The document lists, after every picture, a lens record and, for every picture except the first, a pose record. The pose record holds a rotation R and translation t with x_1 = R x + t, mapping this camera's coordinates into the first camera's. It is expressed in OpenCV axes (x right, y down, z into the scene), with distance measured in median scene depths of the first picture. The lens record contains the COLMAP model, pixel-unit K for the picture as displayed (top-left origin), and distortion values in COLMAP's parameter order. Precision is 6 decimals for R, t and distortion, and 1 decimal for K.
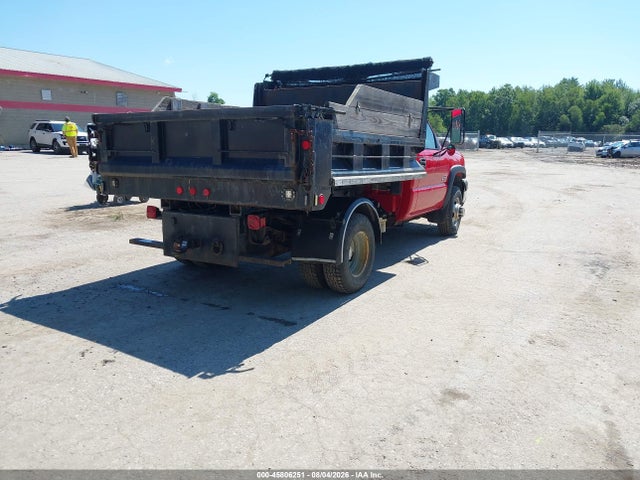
lens RADIAL K [[512.8, 0, 318.1], [0, 512.8, 248.0], [0, 0, 1]] dist [0.026934, -0.067668]
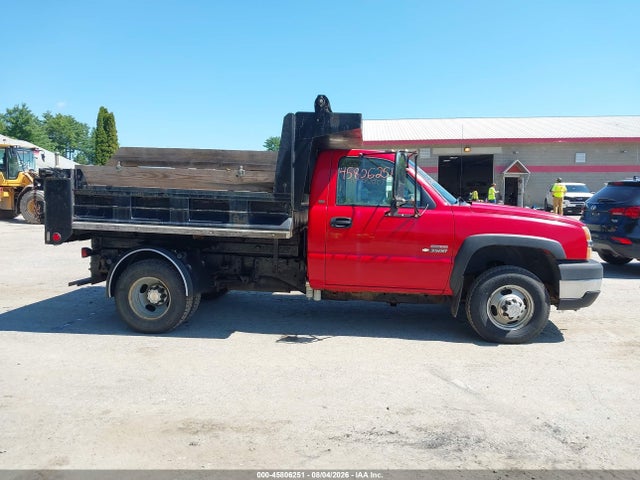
lens RADIAL K [[511.6, 0, 320.0], [0, 511.6, 232.3], [0, 0, 1]] dist [0.005987, 0.003115]
pose [[0.424761, 0.059098, -0.903374, 1.168116], [-0.192533, 0.980937, -0.026356, -0.158931], [0.884595, 0.185124, 0.428042, 0.811609]]
